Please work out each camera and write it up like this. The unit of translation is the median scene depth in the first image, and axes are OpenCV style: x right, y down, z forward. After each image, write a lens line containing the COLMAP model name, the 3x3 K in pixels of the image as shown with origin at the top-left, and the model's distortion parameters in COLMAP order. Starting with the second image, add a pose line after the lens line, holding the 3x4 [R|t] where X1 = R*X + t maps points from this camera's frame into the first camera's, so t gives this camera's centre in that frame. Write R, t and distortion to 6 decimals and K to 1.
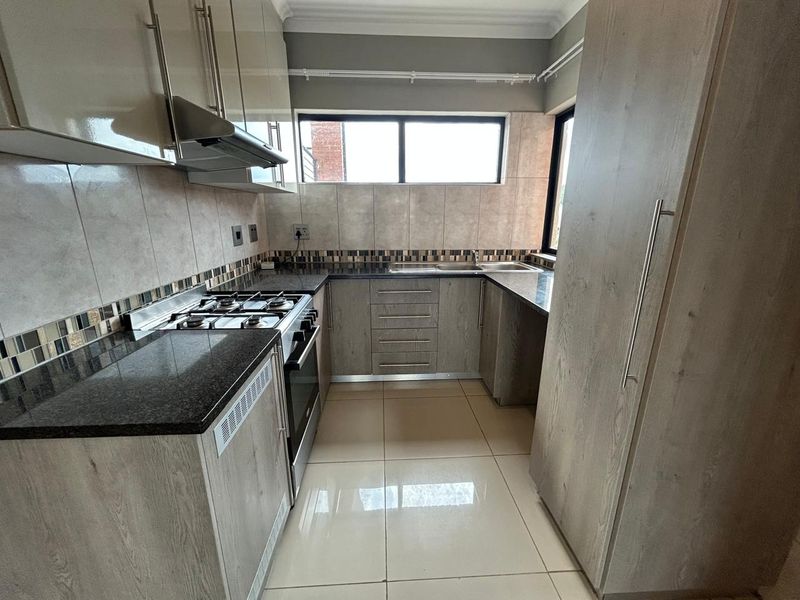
lens RADIAL K [[323.0, 0, 399.8], [0, 323.0, 299.4], [0, 0, 1]] dist [-0.000259, -0.000102]
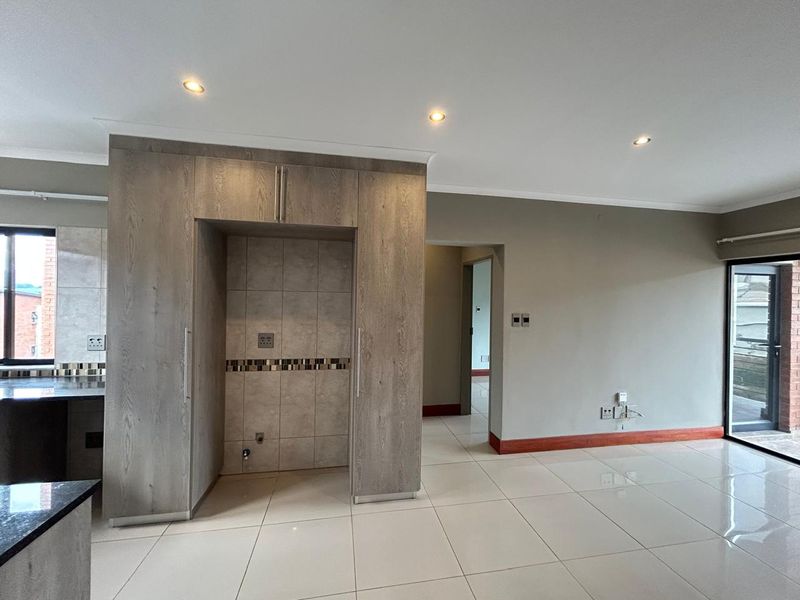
lens RADIAL K [[323.0, 0, 398.4], [0, 323.0, 299.6], [0, 0, 1]] dist [-0.000259, -0.000102]
pose [[-0.118869, -0.007589, 0.992881, -0.610526], [0.239855, 0.970136, 0.036131, -0.058094], [-0.963504, 0.242443, -0.113499, -0.140170]]
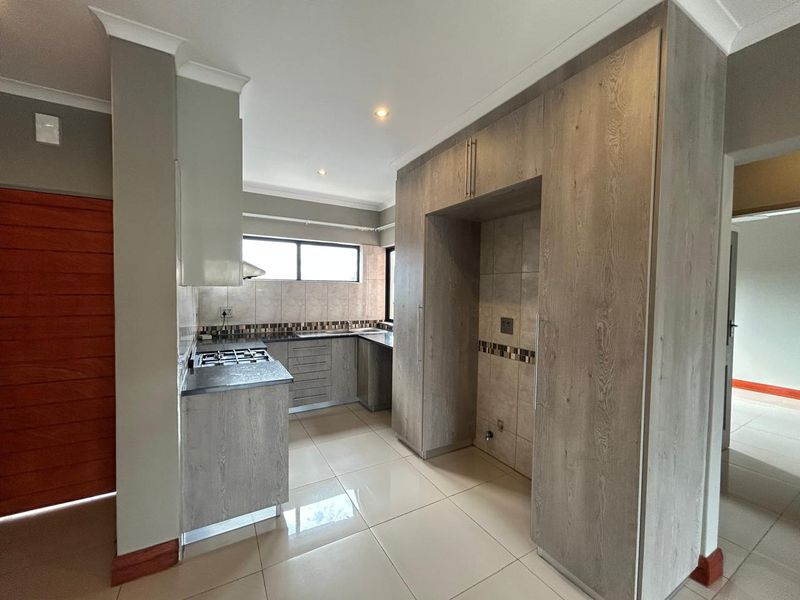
lens RADIAL K [[323.0, 0, 395.5], [0, 323.0, 299.7], [0, 0, 1]] dist [-0.000259, -0.000102]
pose [[0.898420, -0.003277, 0.439125, -0.265553], [0.100477, 0.974979, -0.198292, 0.087994], [-0.427488, 0.222272, 0.876270, -0.549757]]
